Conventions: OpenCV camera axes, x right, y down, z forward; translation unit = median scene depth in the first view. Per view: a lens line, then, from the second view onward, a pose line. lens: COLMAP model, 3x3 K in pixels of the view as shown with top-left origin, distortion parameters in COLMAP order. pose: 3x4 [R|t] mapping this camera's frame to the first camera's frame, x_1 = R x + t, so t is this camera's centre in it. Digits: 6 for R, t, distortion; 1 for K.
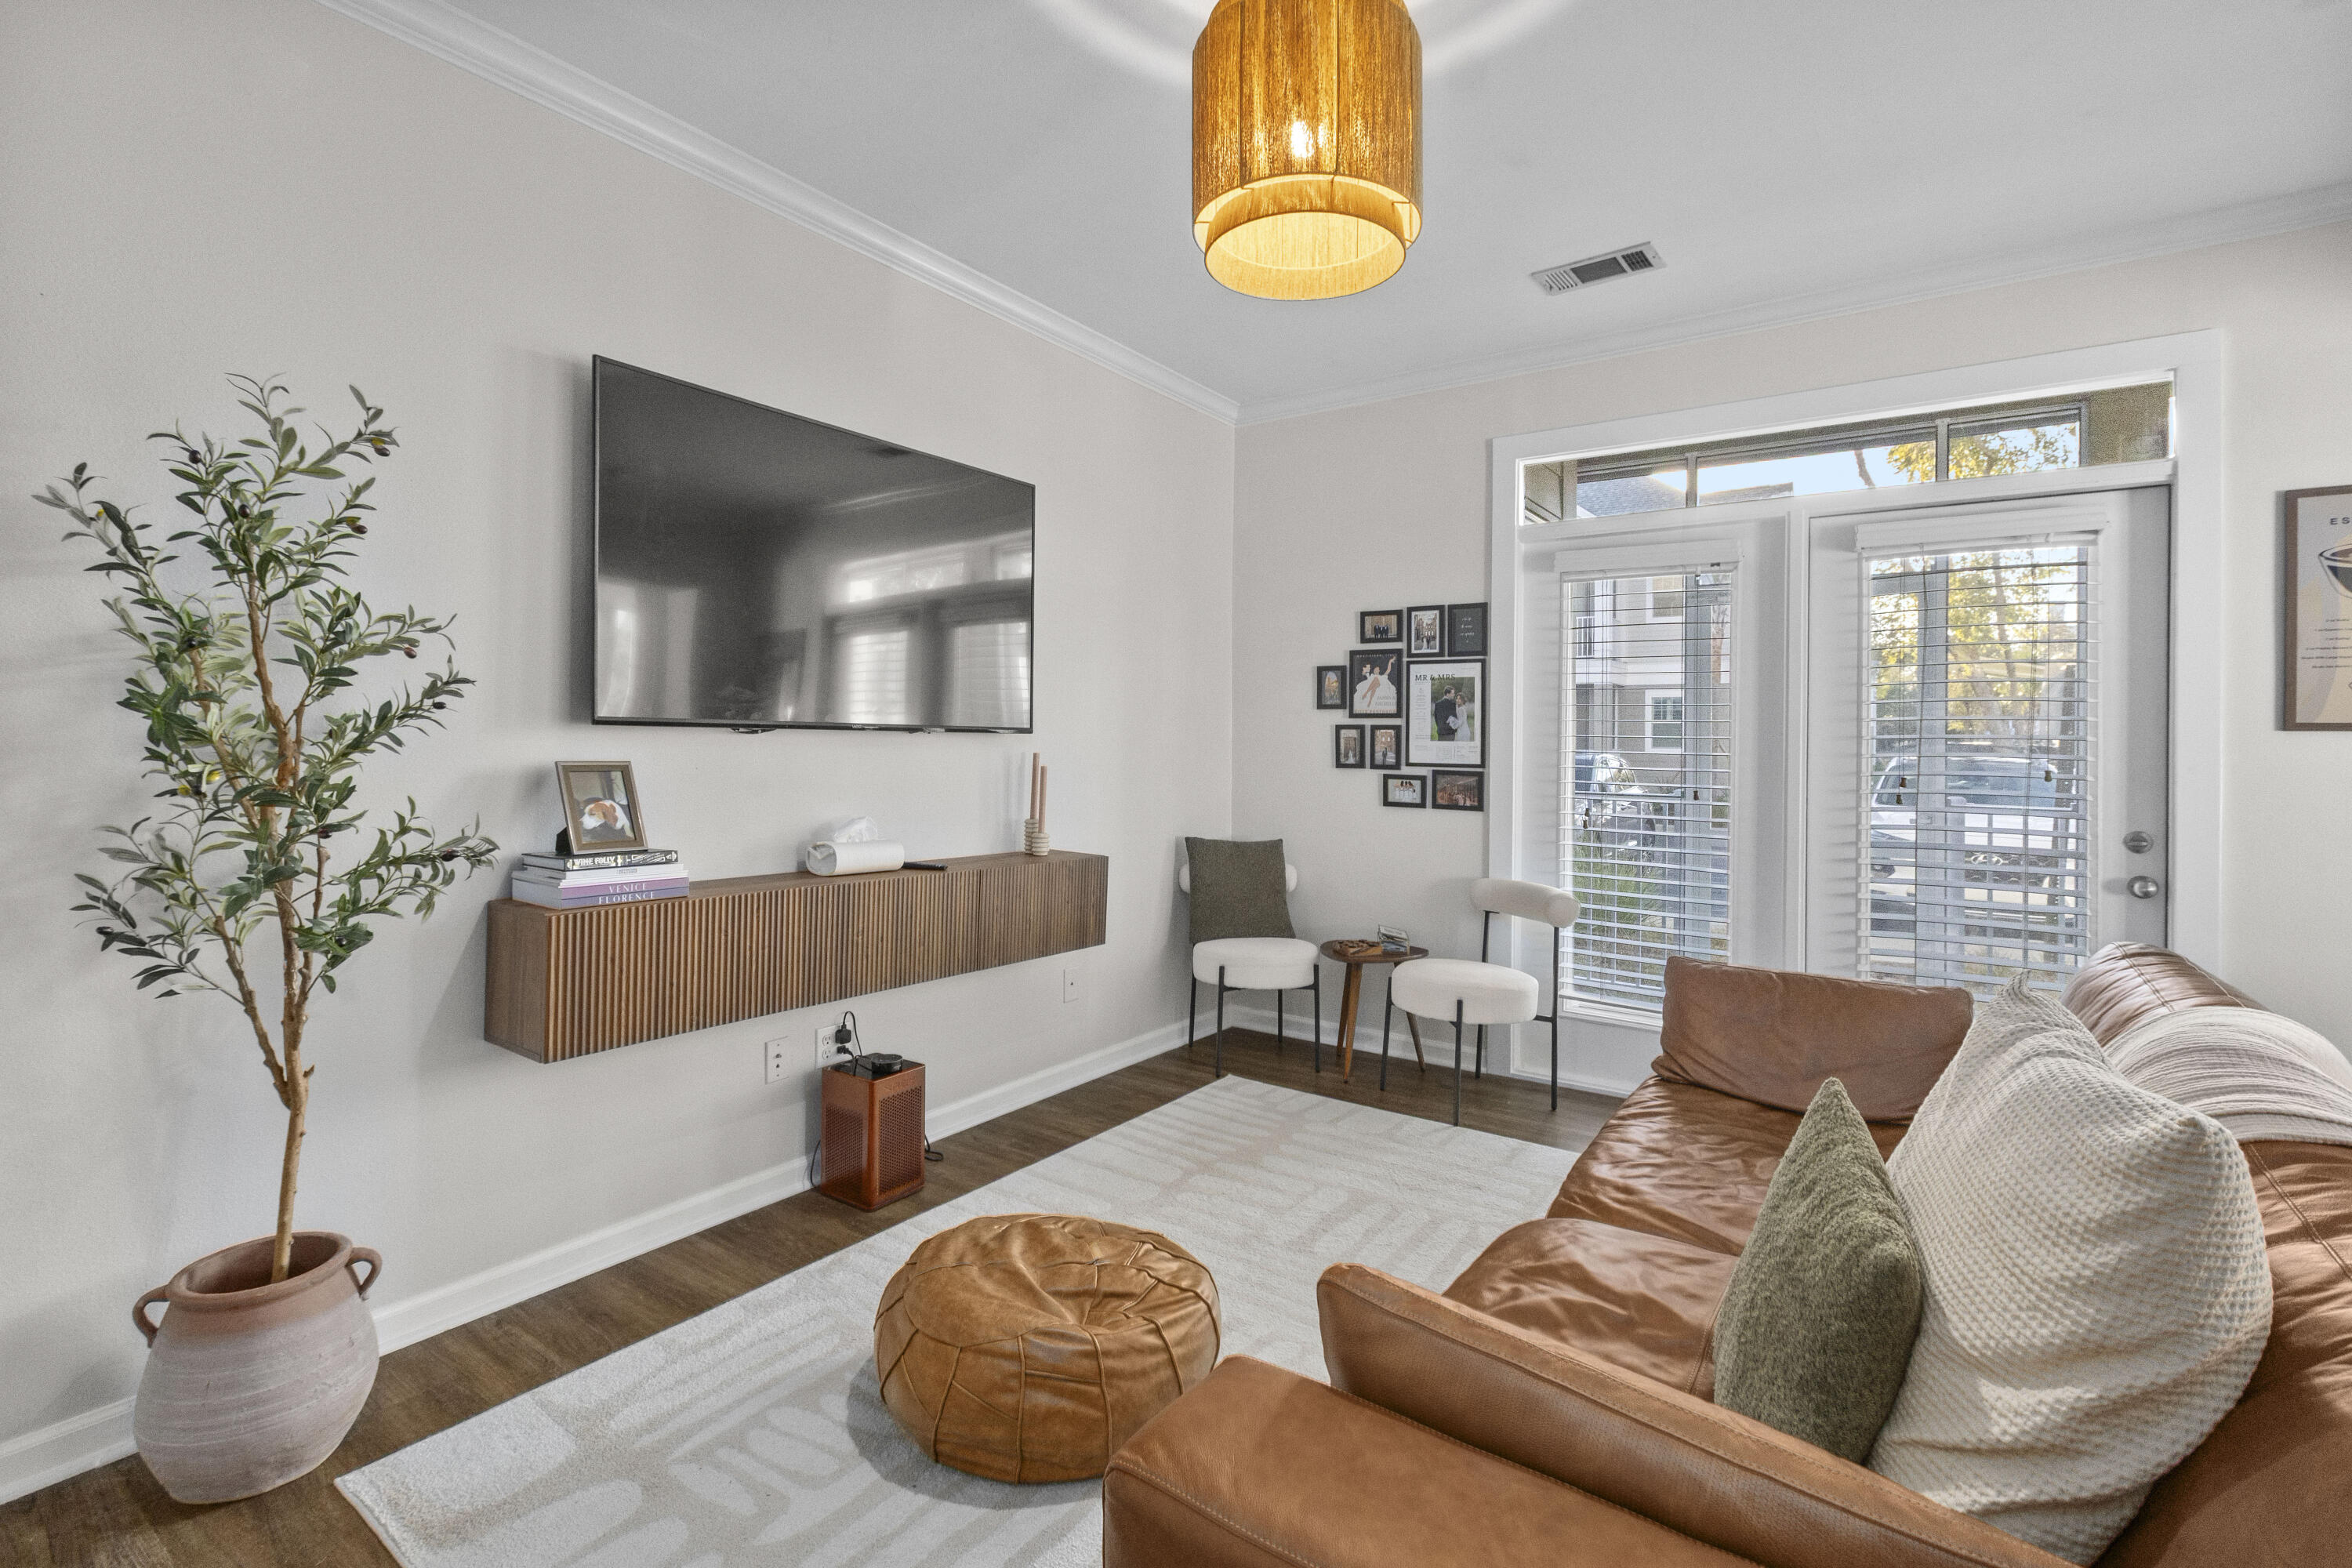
lens RADIAL K [[1071.5, 0, 1172.5], [0, 1071.5, 753.5], [0, 0, 1]] dist [0.002549, -0.000139]
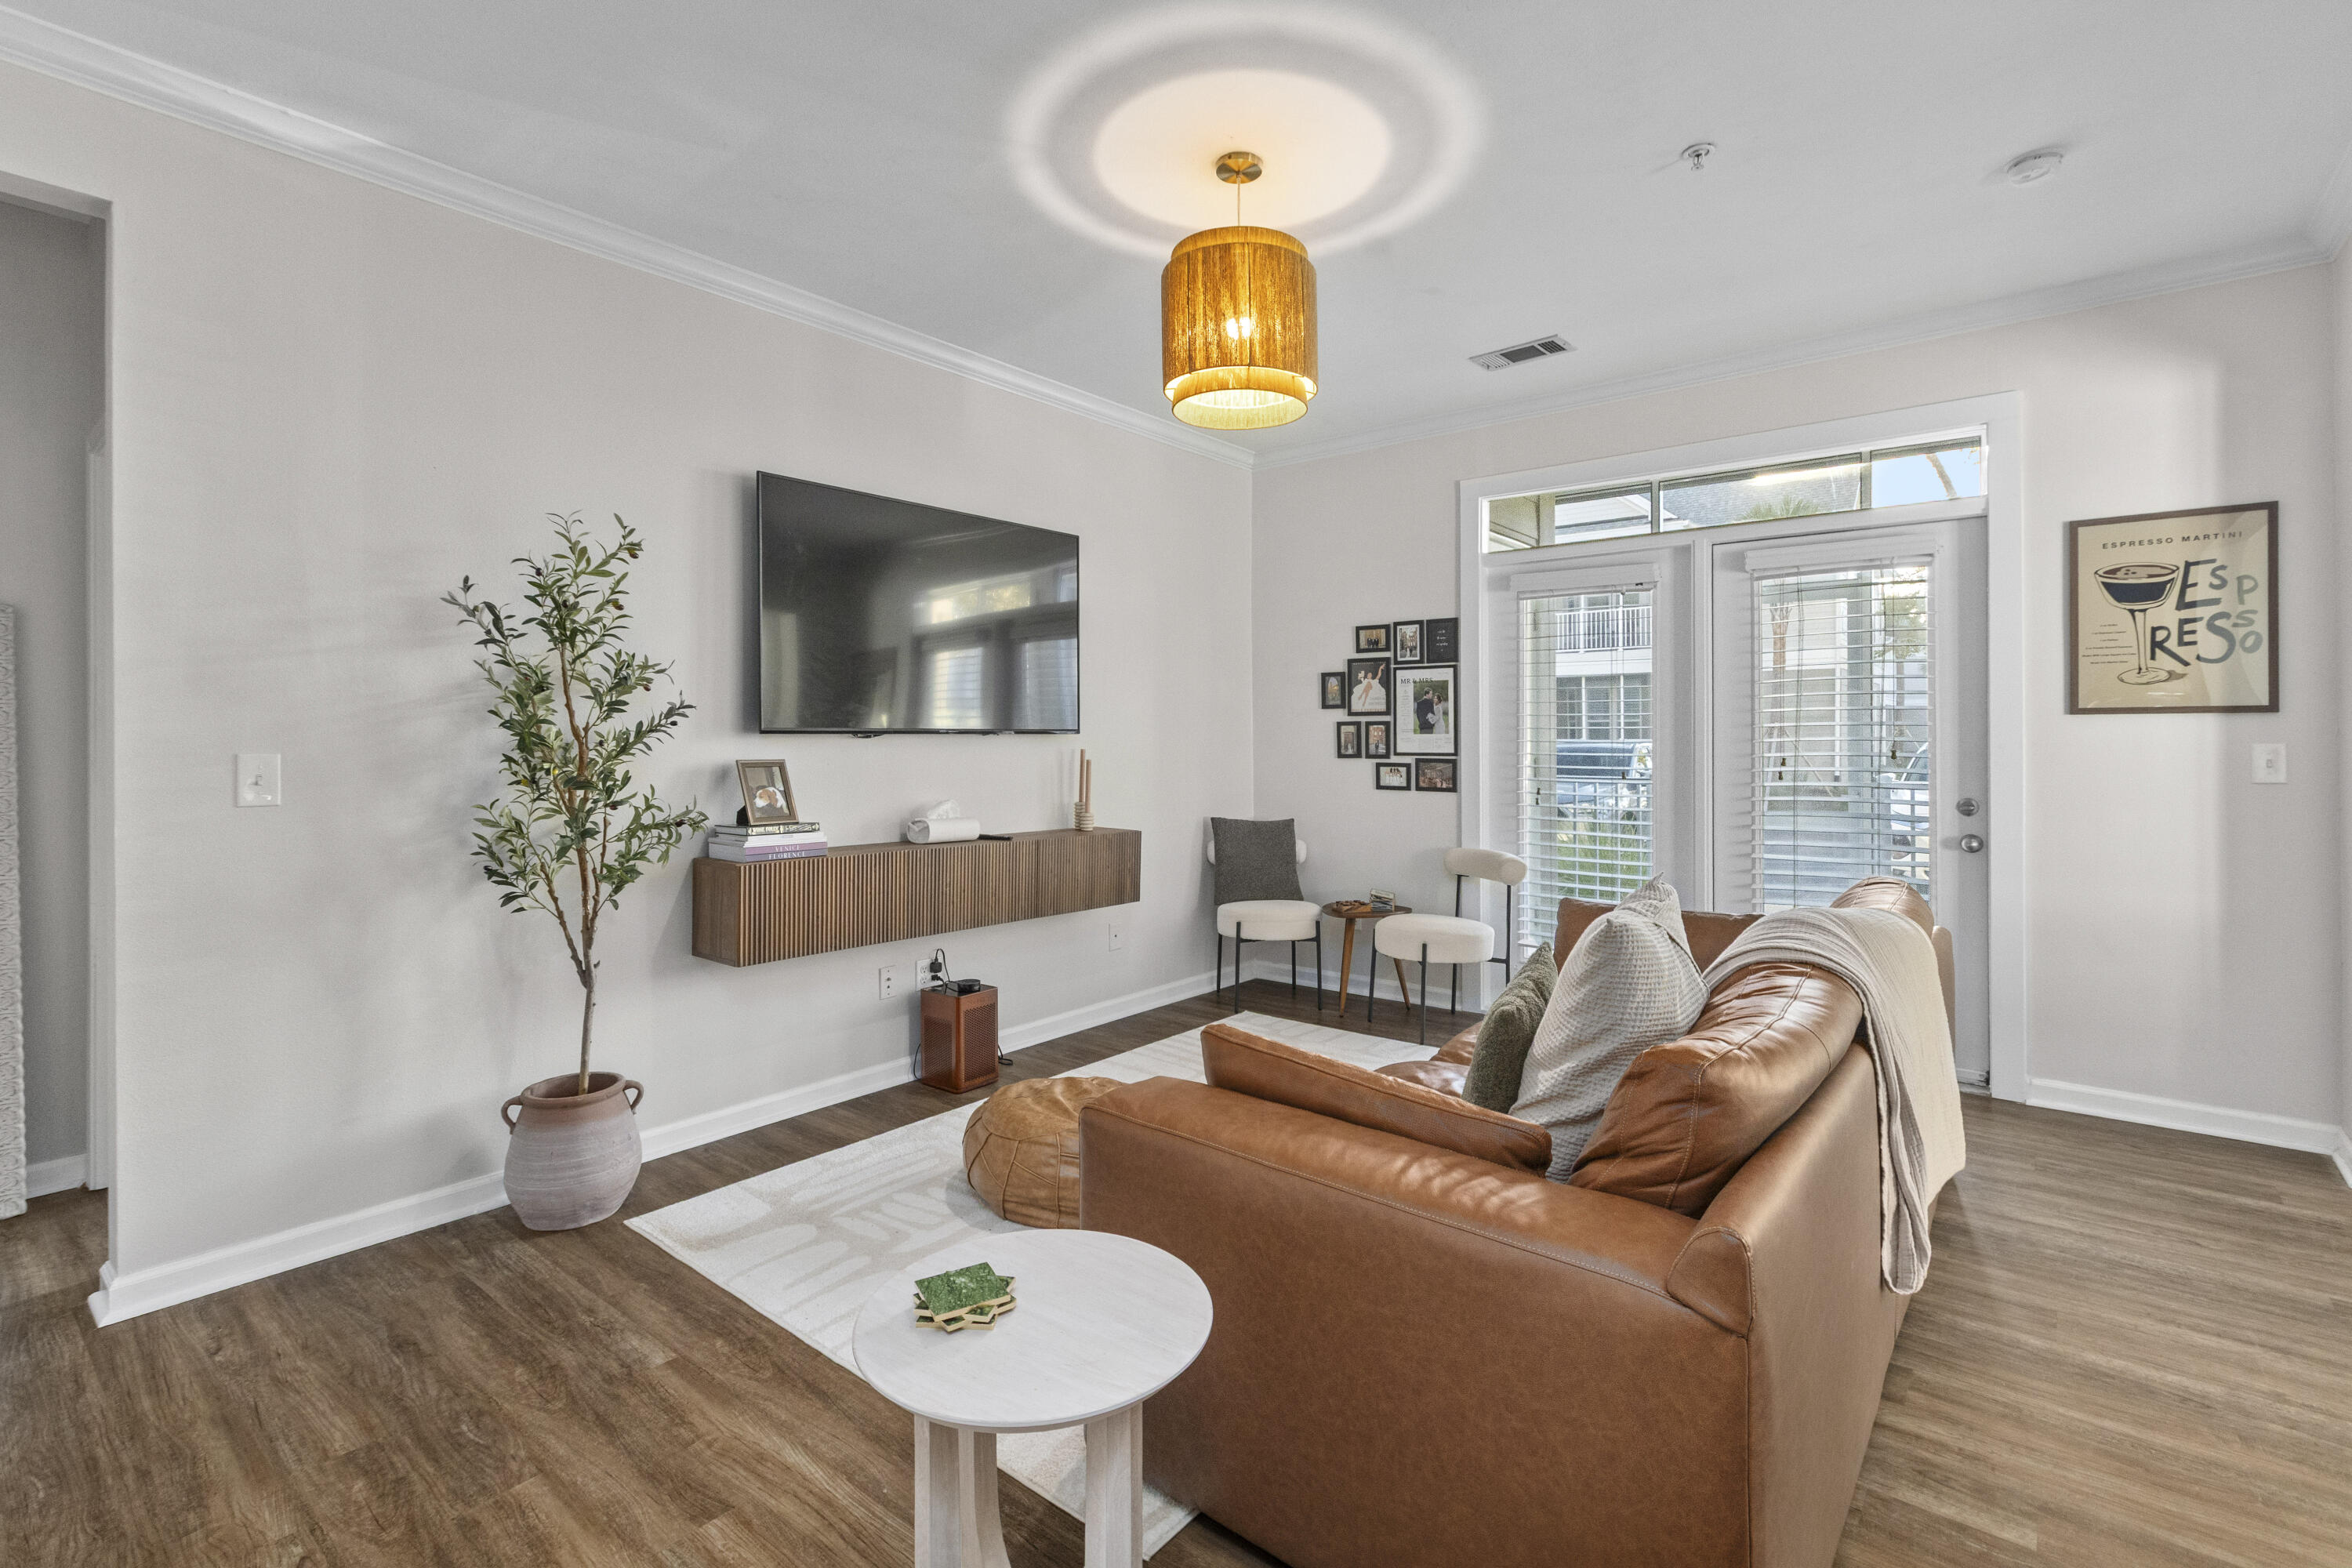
lens RADIAL K [[1086.0, 0, 1173.3], [0, 1086.0, 741.8], [0, 0, 1]] dist [0.003621, 0.000958]
pose [[0.997297, -0.016803, -0.071527, 0.091105], [0.016242, 0.999833, -0.008417, 0.004068], [0.071657, 0.007233, 0.997403, -0.340468]]
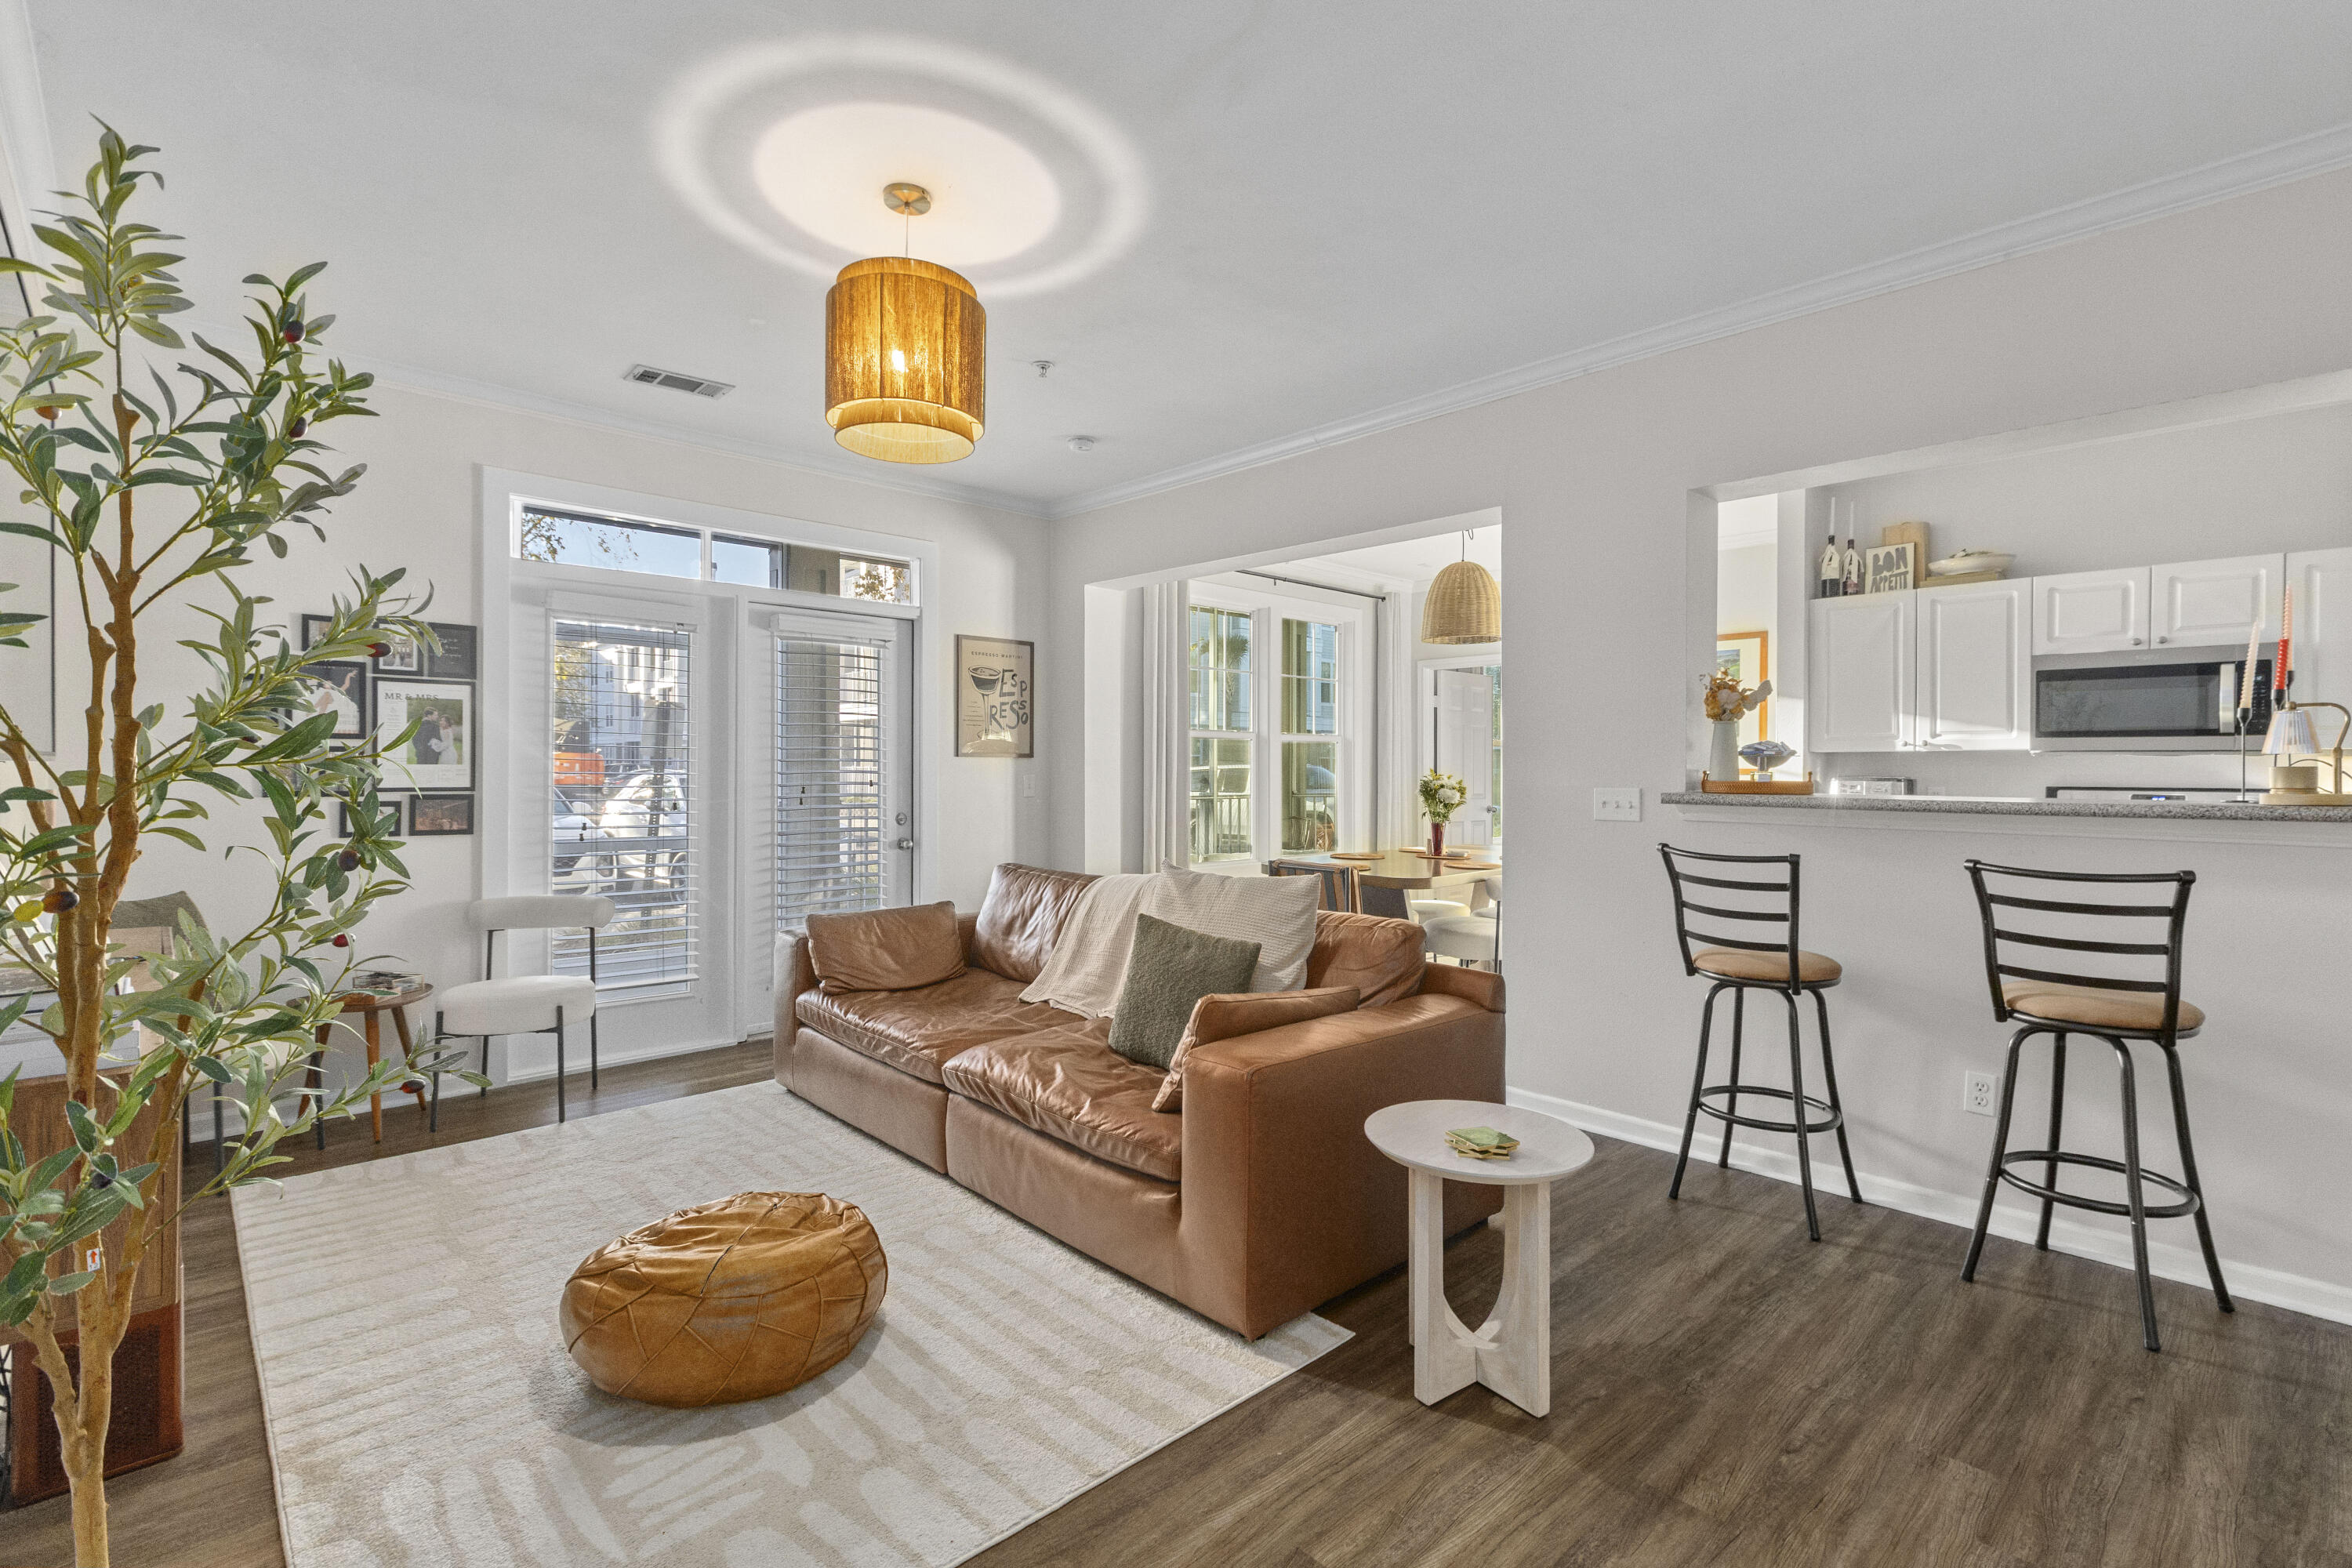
lens RADIAL K [[1079.3, 0, 1176.0], [0, 1079.3, 784.0], [0, 0, 1]] dist [-0.001406, -0.000657]
pose [[0.190477, -0.029460, 0.981249, -0.851095], [0.006952, 0.999565, 0.028661, -0.025298], [-0.981667, 0.001362, 0.190599, 0.234866]]
